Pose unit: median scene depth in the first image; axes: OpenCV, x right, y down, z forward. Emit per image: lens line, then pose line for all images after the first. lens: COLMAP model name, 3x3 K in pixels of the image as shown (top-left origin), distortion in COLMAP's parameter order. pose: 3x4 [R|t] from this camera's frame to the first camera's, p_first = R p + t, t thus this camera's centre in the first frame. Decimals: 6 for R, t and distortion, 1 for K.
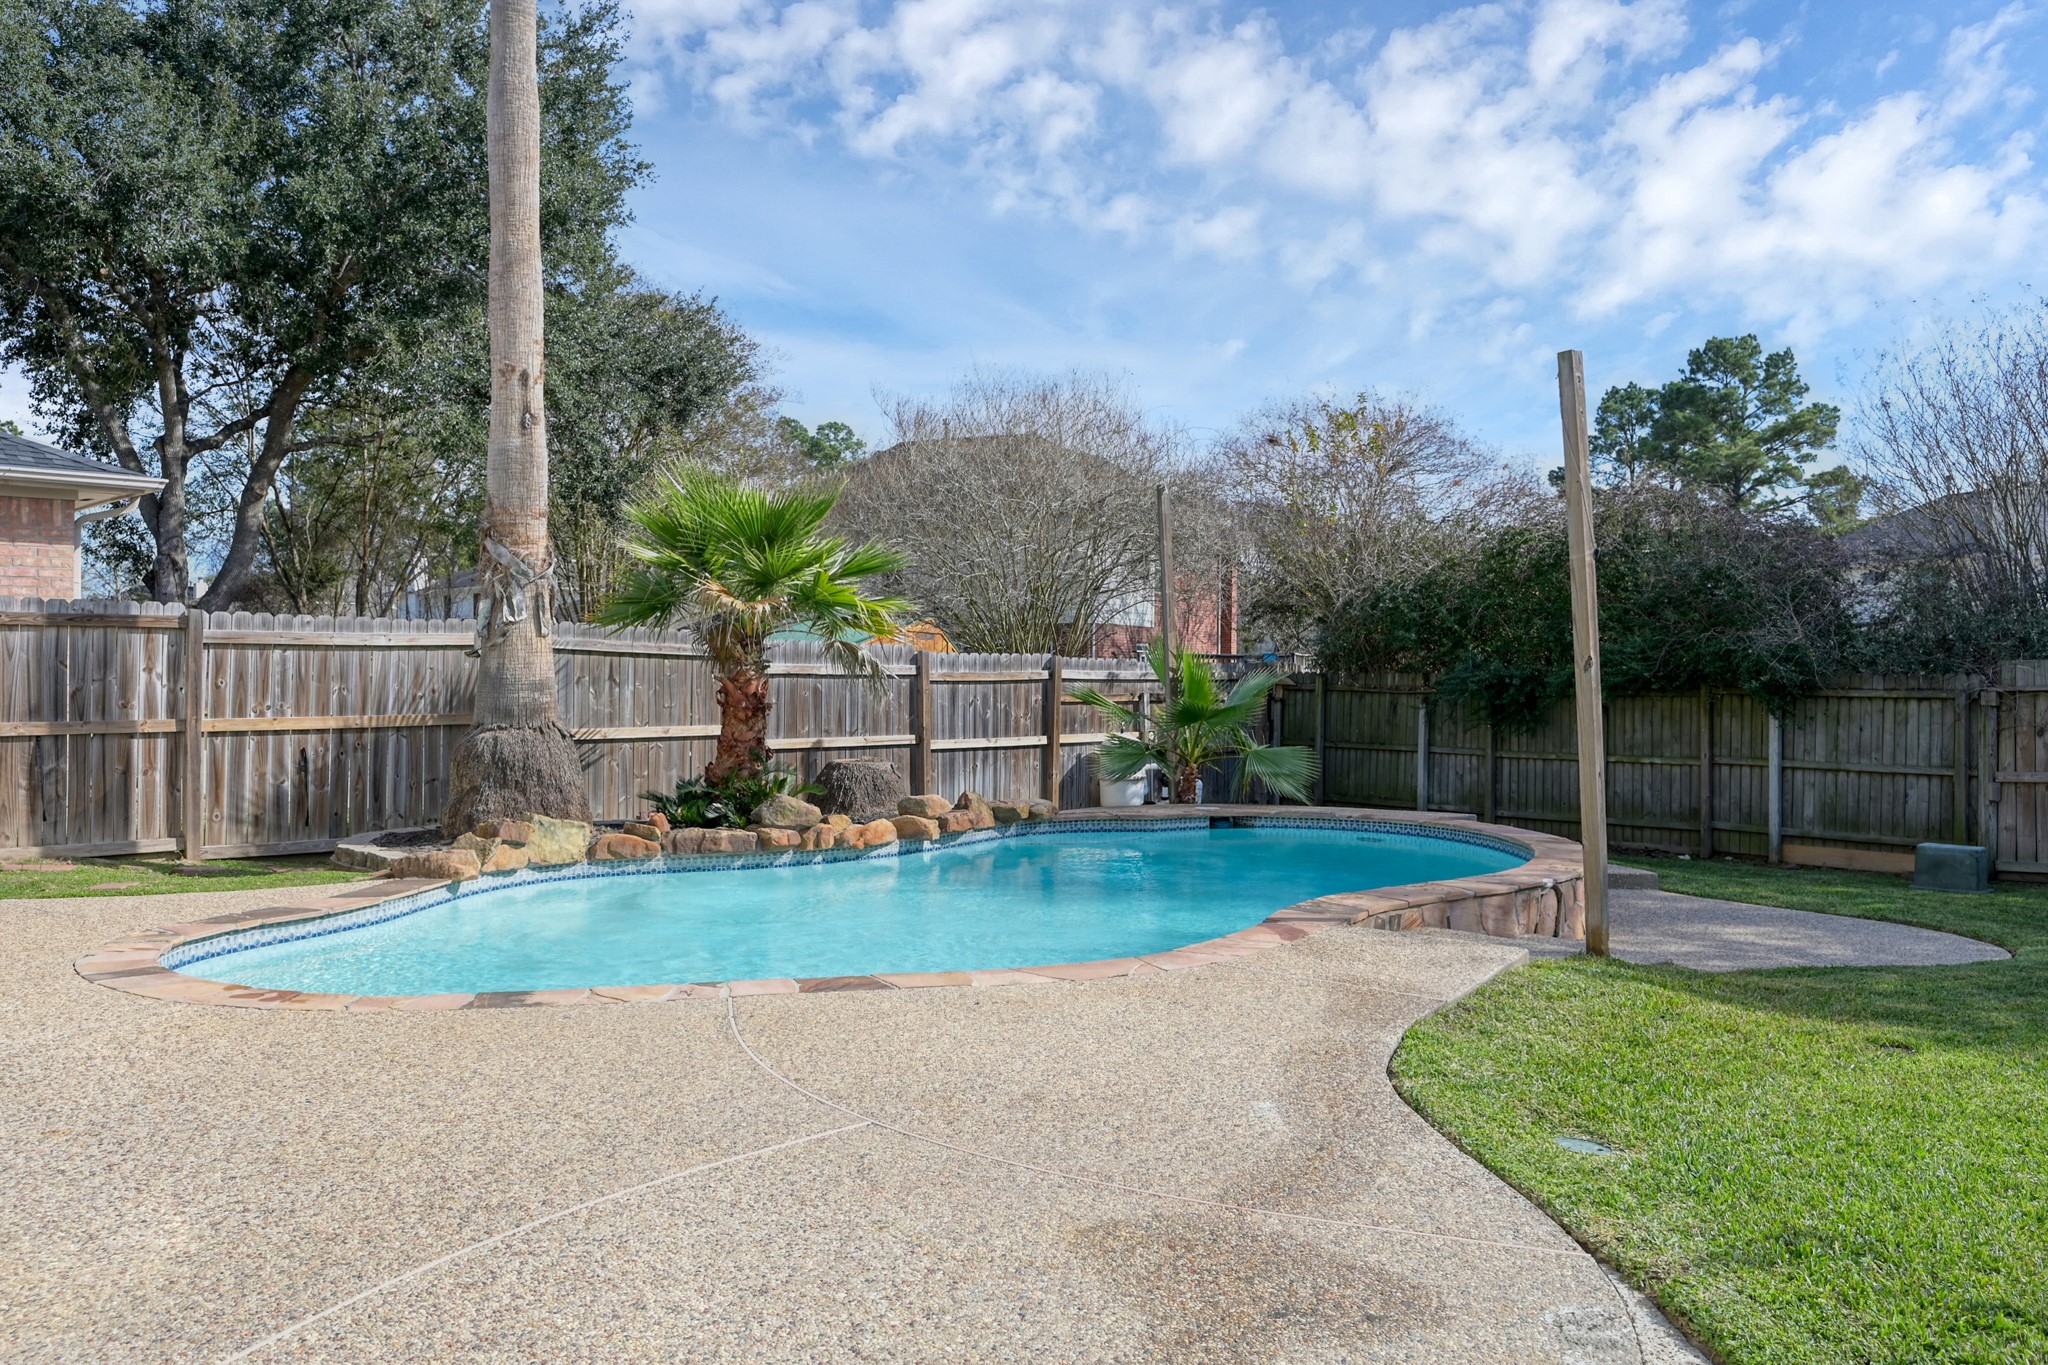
lens RADIAL K [[1564.9, 0, 1024.0], [0, 1564.9, 682.5], [0, 0, 1]] dist [0.000328, -0.009174]
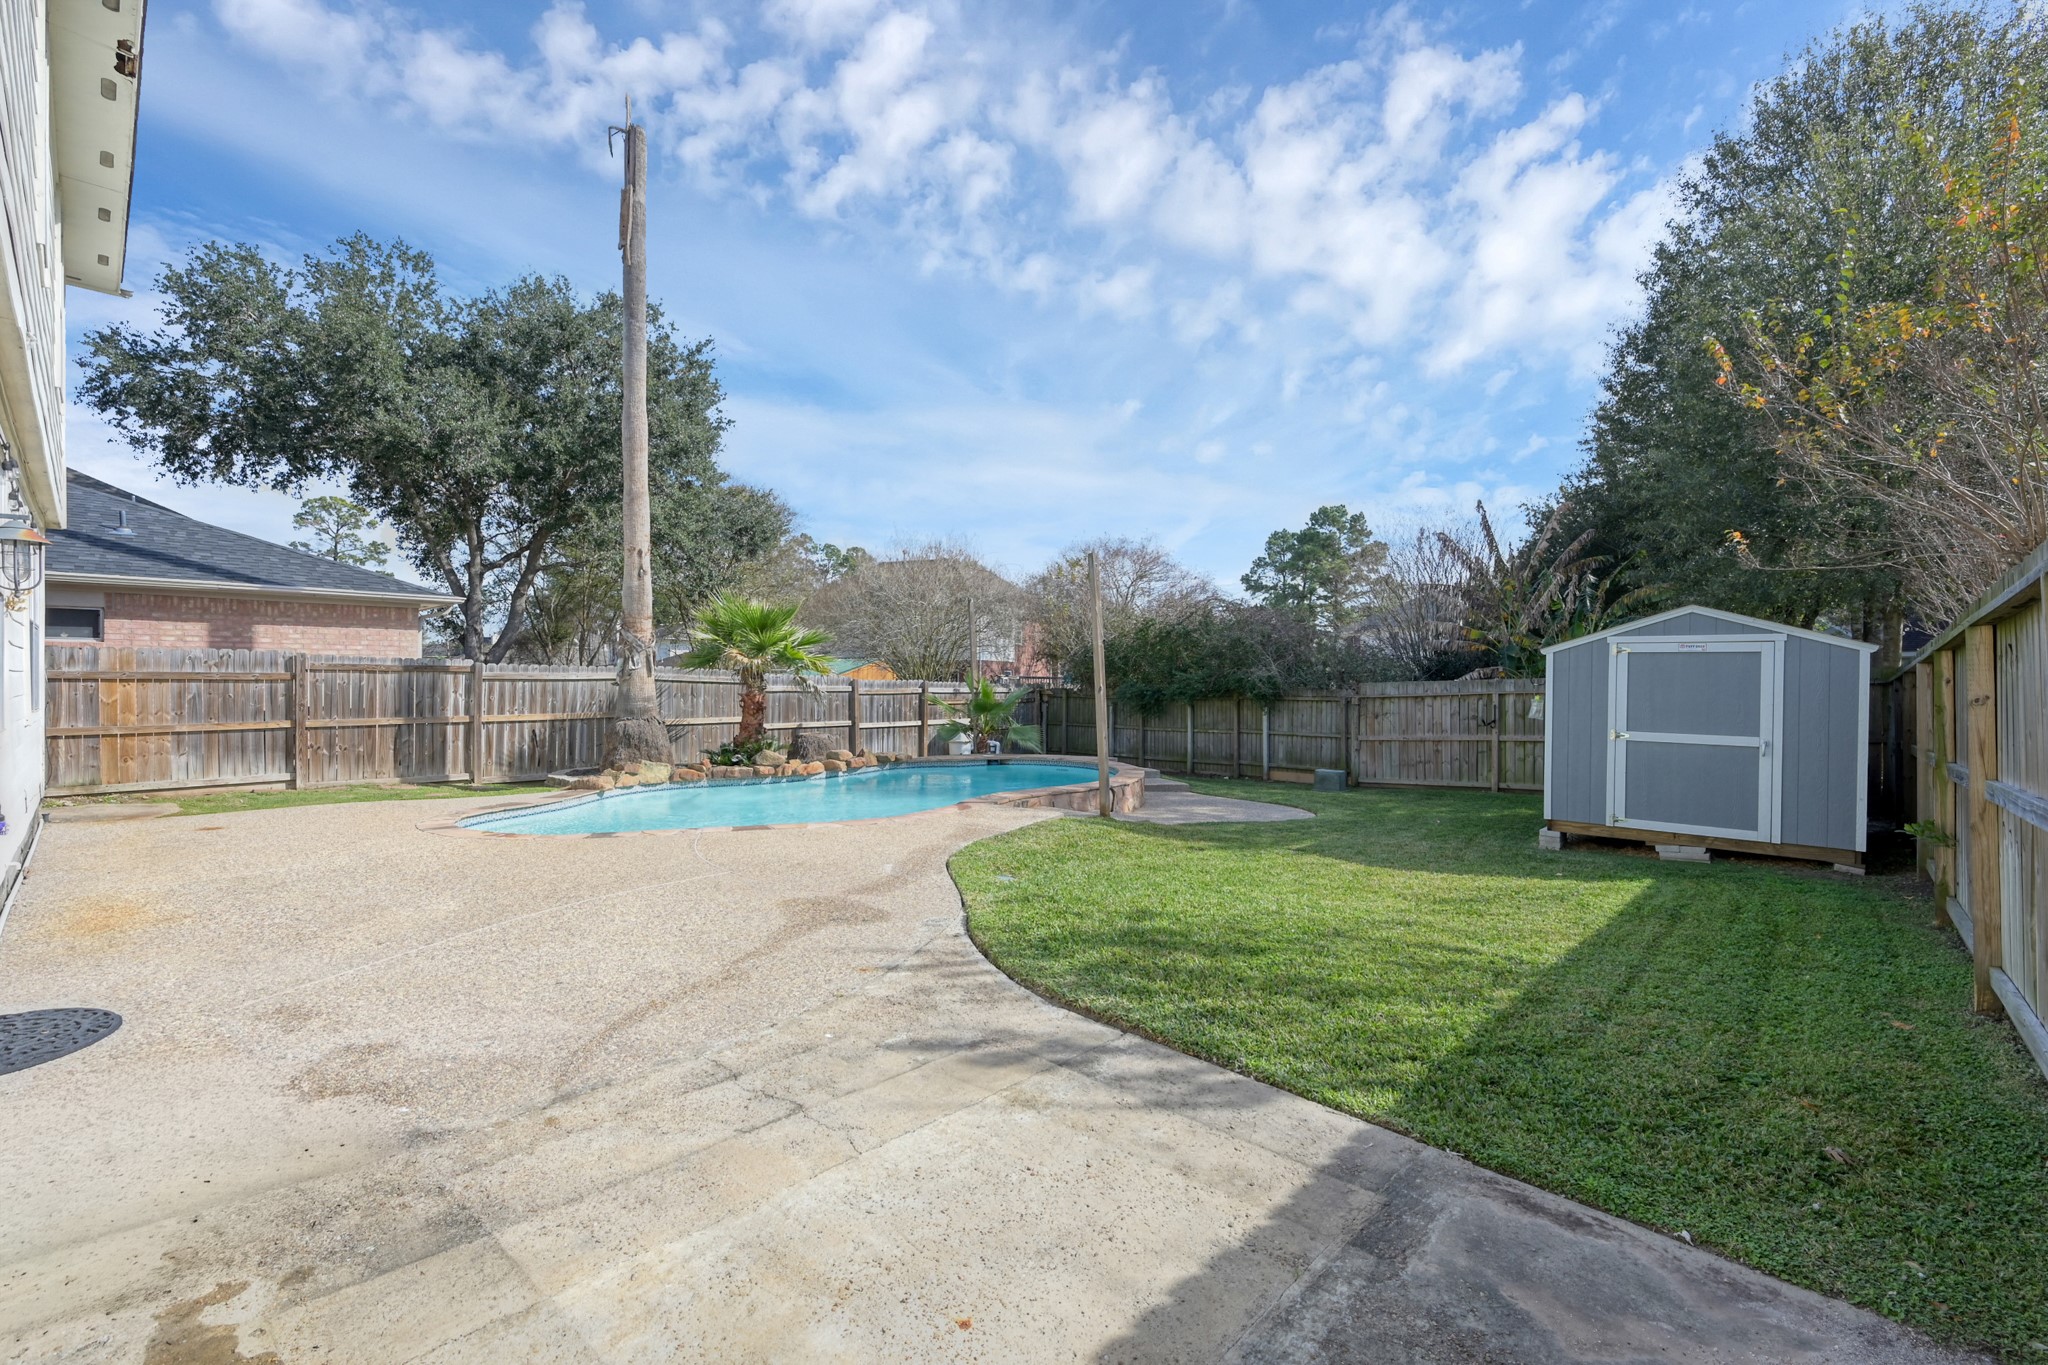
lens RADIAL K [[876.0, 0, 1024.0], [0, 876.0, 682.5], [0, 0, 1]] dist [-0.001085, 0.000026]
pose [[0.998389, -0.003206, 0.056643, 0.106767], [0.003637, 0.999965, -0.007517, -0.007851], [-0.056617, 0.007711, 0.998366, -0.169022]]
